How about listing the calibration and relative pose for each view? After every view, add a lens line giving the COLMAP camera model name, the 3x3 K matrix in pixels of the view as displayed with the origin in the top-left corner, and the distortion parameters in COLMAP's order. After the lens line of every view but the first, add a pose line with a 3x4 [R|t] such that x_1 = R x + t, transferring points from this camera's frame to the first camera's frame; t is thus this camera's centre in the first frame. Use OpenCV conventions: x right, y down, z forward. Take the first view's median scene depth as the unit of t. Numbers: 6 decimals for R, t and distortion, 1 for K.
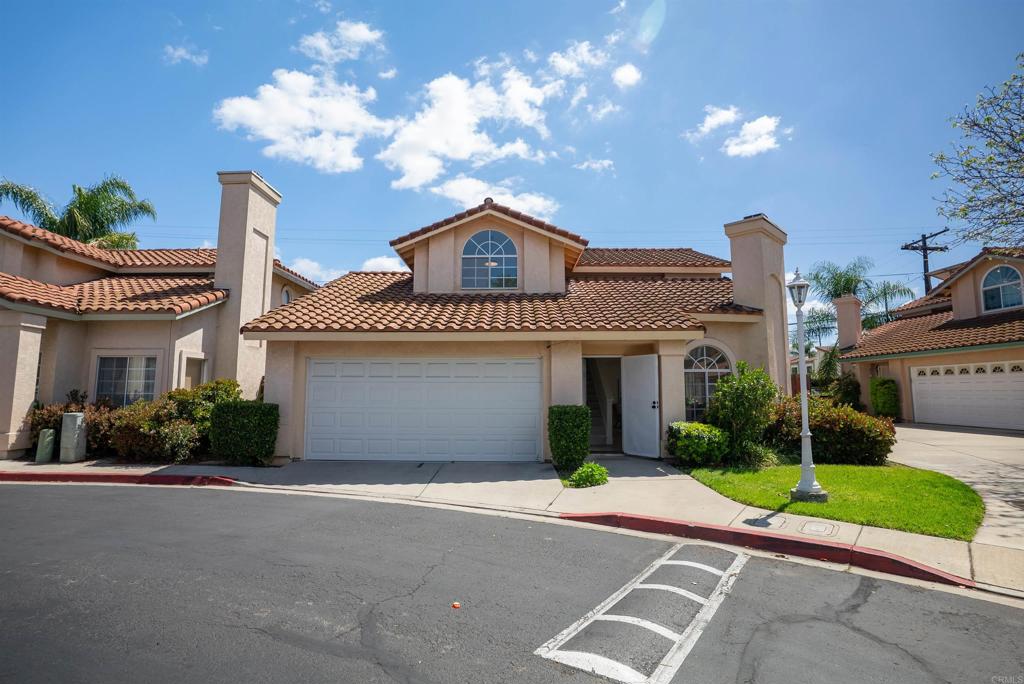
lens RADIAL K [[482.6, 0, 512.6], [0, 482.6, 341.2], [0, 0, 1]] dist [-0.025406, 0.000051]
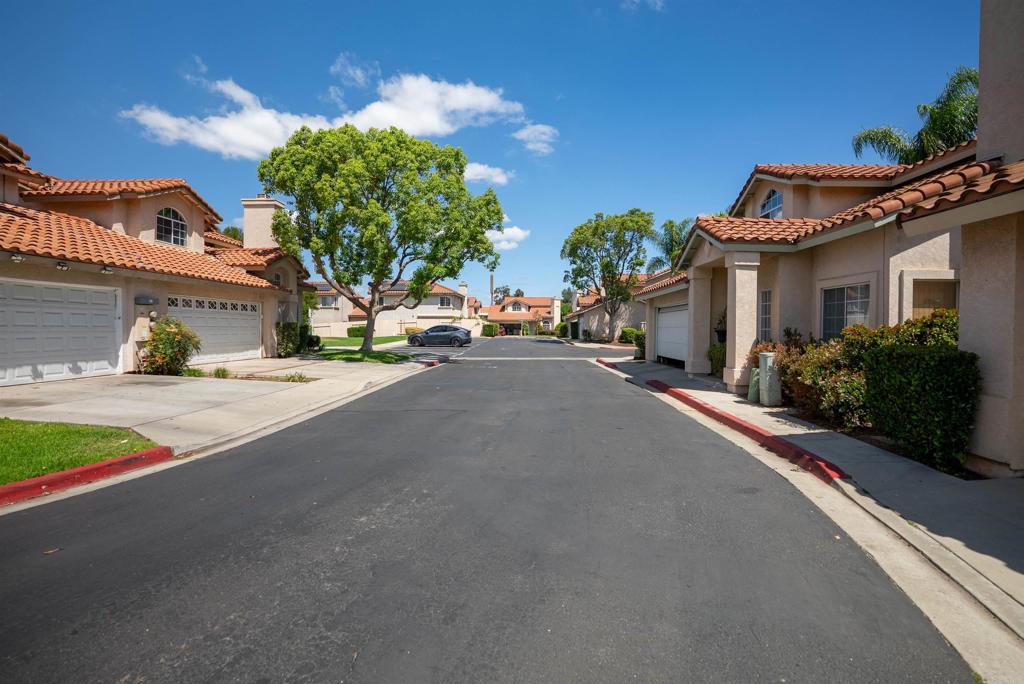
lens RADIAL K [[482.6, 0, 513.7], [0, 482.6, 335.8], [0, 0, 1]] dist [-0.025406, 0.000051]
pose [[-0.031832, 0.015535, -0.999372, 0.010518], [0.096766, 0.995230, 0.012389, 0.056813], [0.994798, -0.096311, -0.033183, 0.507695]]
